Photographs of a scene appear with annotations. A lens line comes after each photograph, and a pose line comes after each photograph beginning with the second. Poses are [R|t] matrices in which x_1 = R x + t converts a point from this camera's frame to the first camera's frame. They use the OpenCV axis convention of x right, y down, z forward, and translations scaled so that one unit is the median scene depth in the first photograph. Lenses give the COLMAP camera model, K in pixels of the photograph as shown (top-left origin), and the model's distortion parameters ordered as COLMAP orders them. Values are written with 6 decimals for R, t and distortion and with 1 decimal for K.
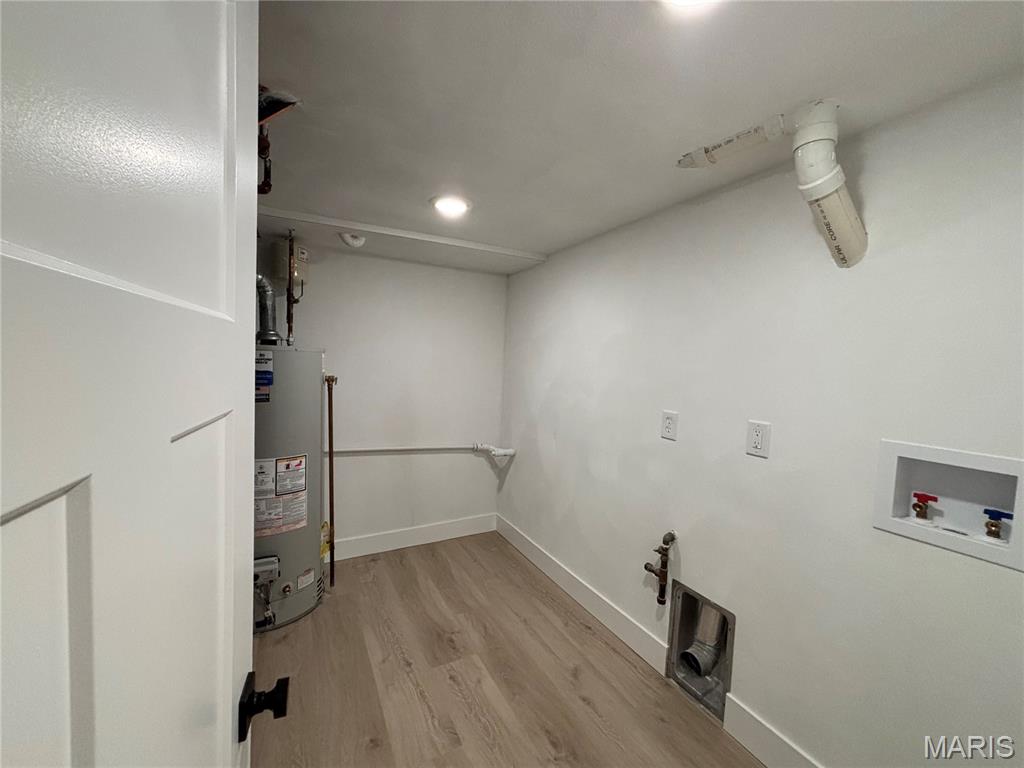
lens RADIAL K [[411.7, 0, 508.6], [0, 411.7, 389.5], [0, 0, 1]] dist [0.003691, -0.000707]
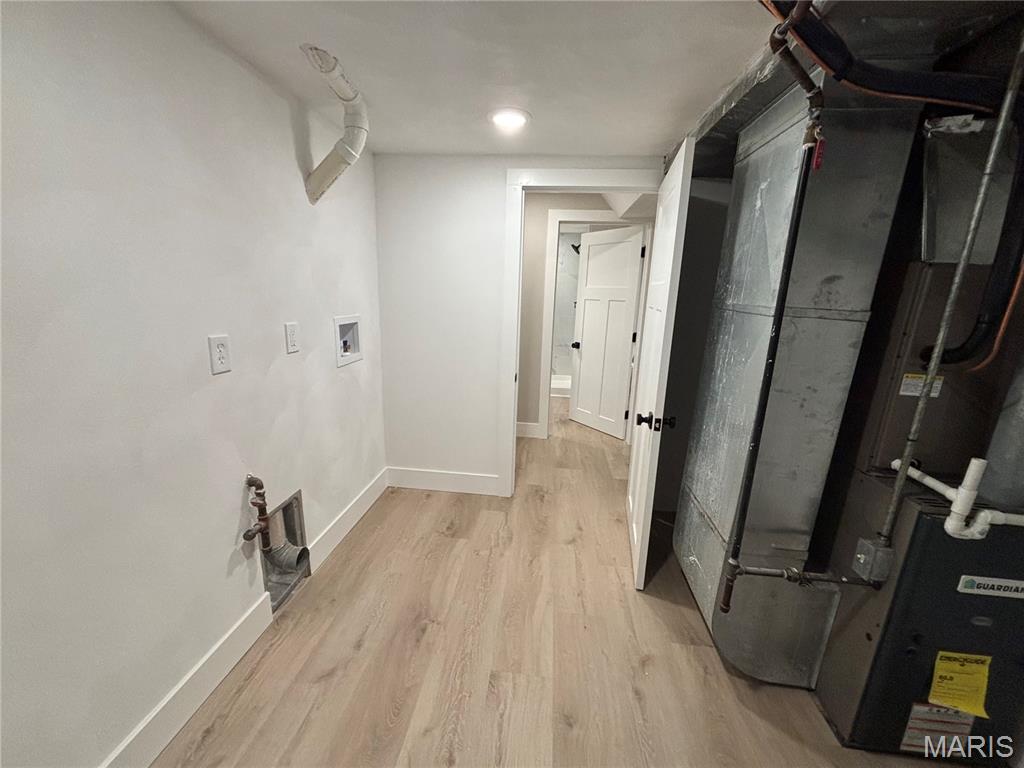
lens RADIAL K [[411.7, 0, 513.5], [0, 411.7, 384.2], [0, 0, 1]] dist [0.003691, -0.000707]
pose [[-0.836515, -0.188106, 0.514645, -0.511634], [-0.031919, 0.954362, 0.296943, -0.114458], [-0.547014, 0.231970, -0.804342, 1.507369]]
